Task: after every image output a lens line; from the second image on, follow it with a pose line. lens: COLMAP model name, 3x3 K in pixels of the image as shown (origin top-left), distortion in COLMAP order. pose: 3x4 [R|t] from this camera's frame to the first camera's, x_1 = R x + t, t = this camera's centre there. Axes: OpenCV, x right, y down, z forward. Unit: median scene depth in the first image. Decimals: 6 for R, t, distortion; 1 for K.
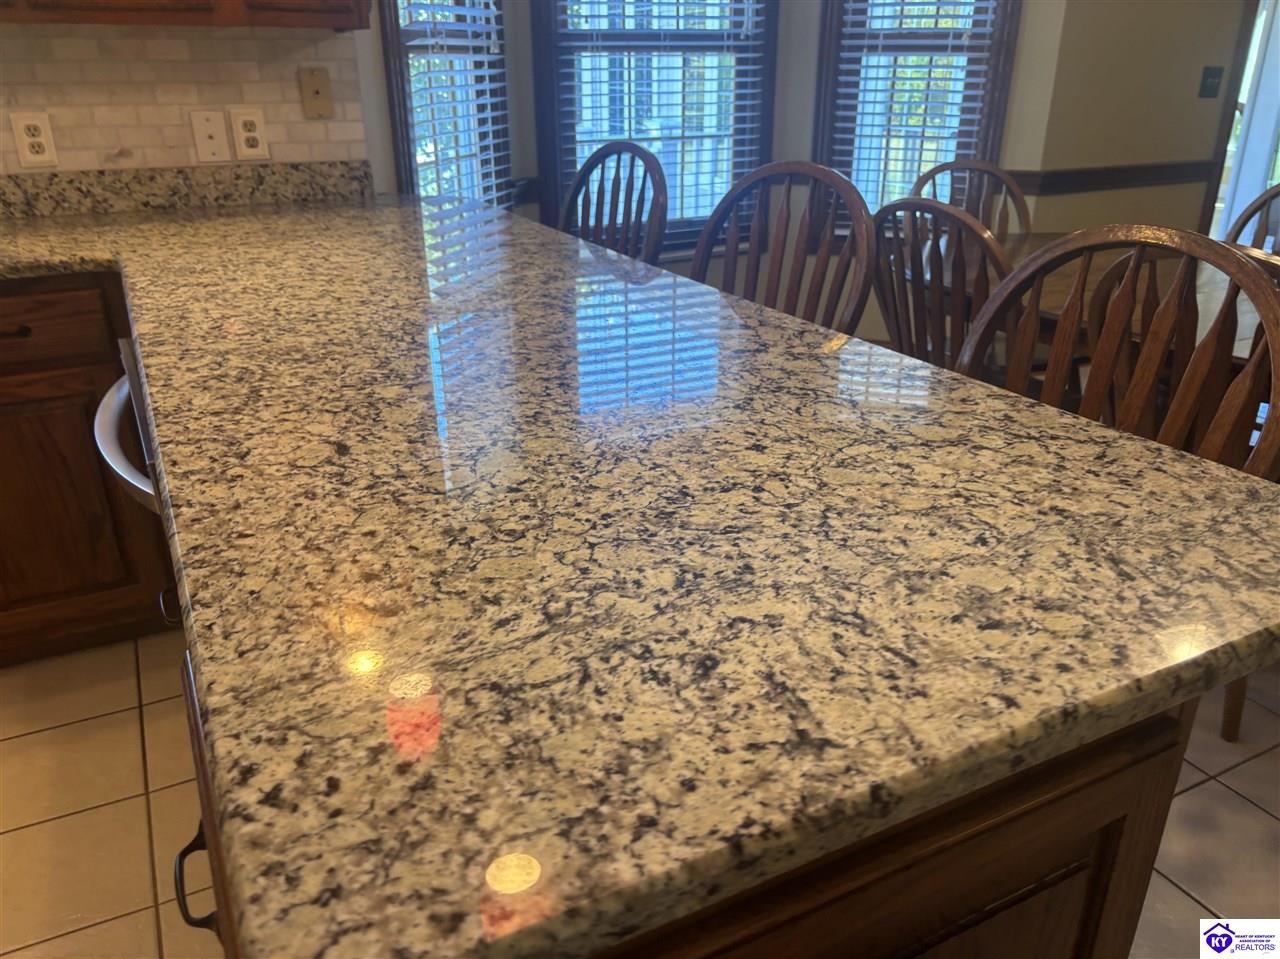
lens RADIAL K [[973.8, 0, 642.8], [0, 973.8, 478.5], [0, 0, 1]] dist [0.030332, -0.022523]
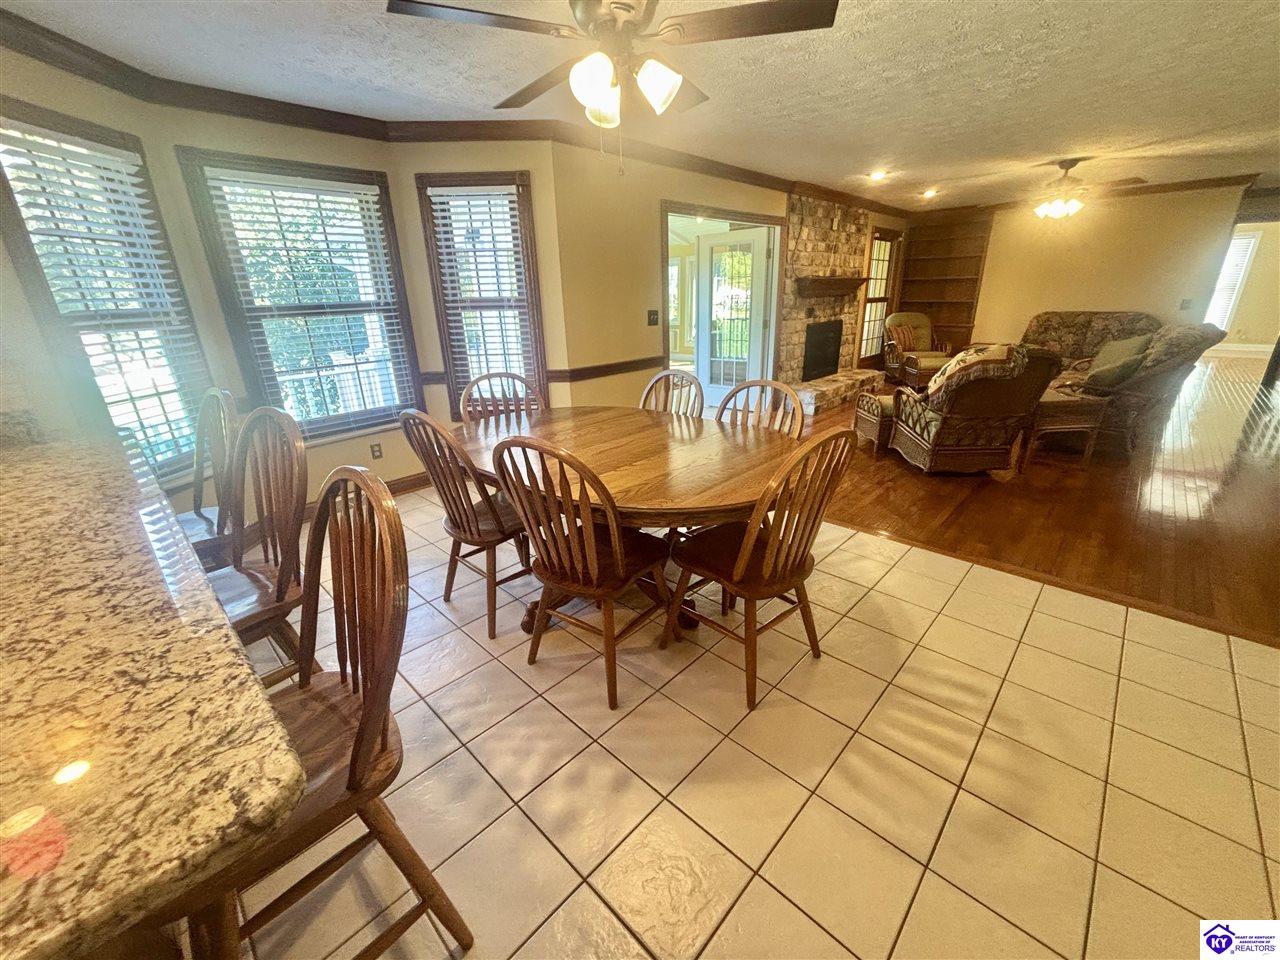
lens RADIAL K [[516.4, 0, 636.3], [0, 516.4, 479.0], [0, 0, 1]] dist [-0.001801, 0.000318]
pose [[0.948979, -0.131830, 0.286459, 0.354865], [0.150075, 0.987757, -0.042596, -0.073897], [-0.277337, 0.083413, 0.957145, 0.069244]]
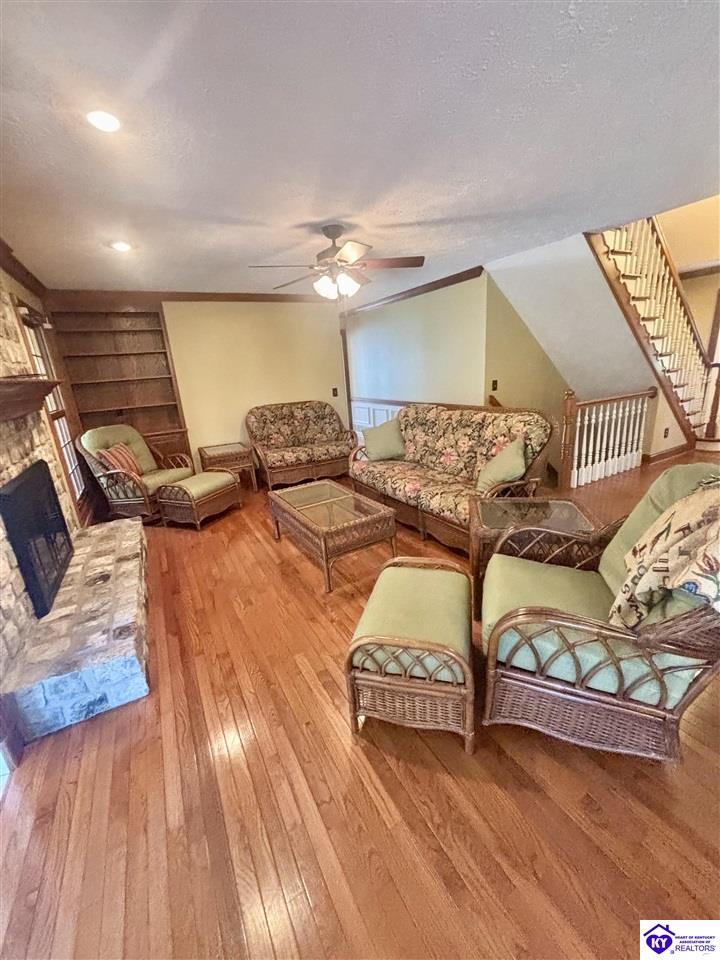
lens RADIAL K [[387.3, 0, 354.1], [0, 387.3, 483.7], [0, 0, 1]] dist [-0.001801, 0.000318]
pose [[-0.003661, -0.297456, 0.954728, 1.256666], [0.459479, 0.847483, 0.265805, -0.709916], [-0.888181, 0.439651, 0.133572, 1.471992]]
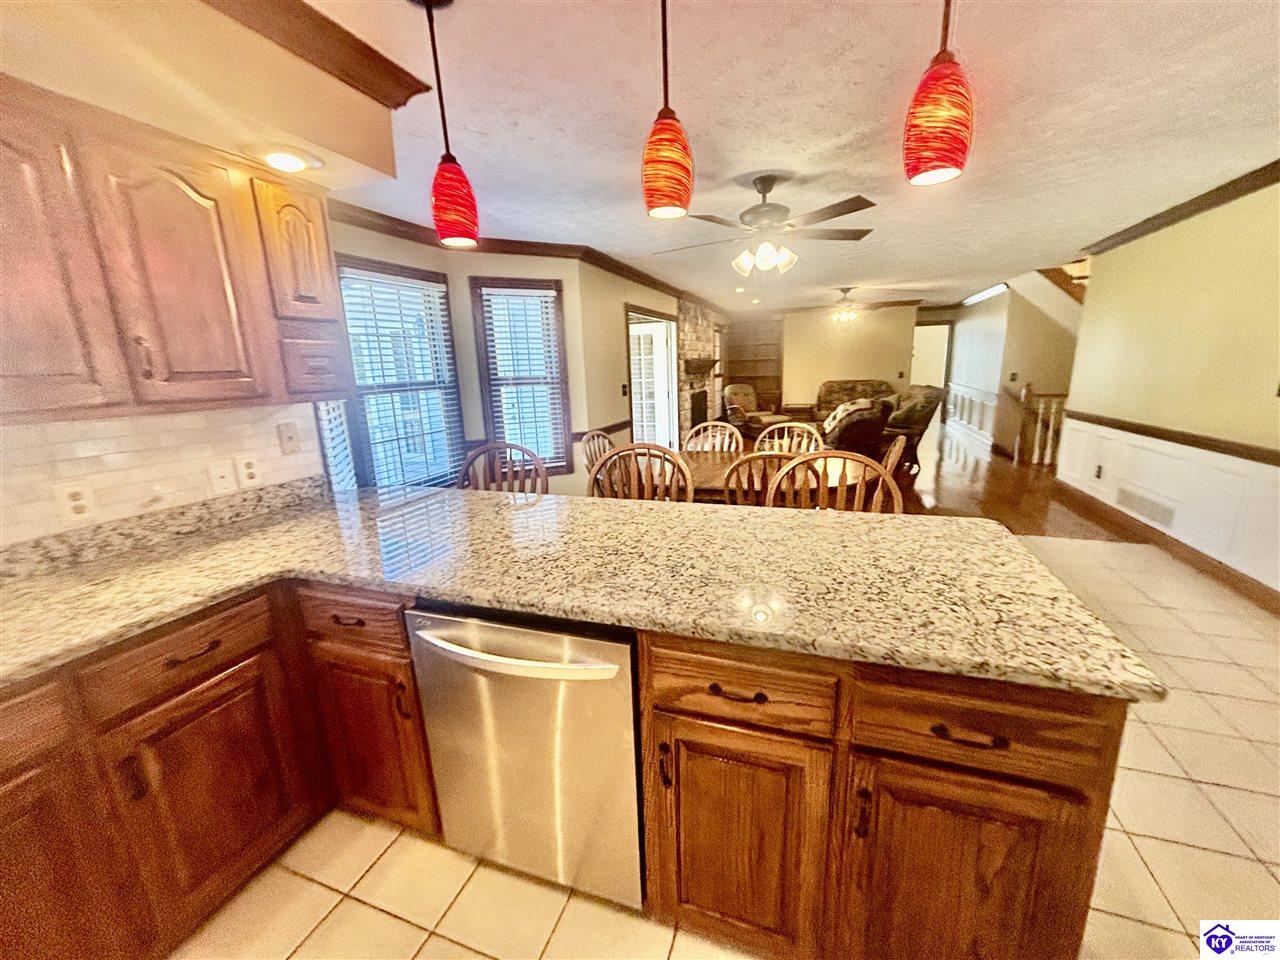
lens RADIAL K [[516.4, 0, 636.7], [0, 516.4, 483.3], [0, 0, 1]] dist [-0.001801, 0.000318]
pose [[0.741358, -0.175721, 0.647696, -0.503727], [0.297571, 0.951123, -0.082561, -0.104871], [-0.601531, 0.253943, 0.757412, 0.083874]]
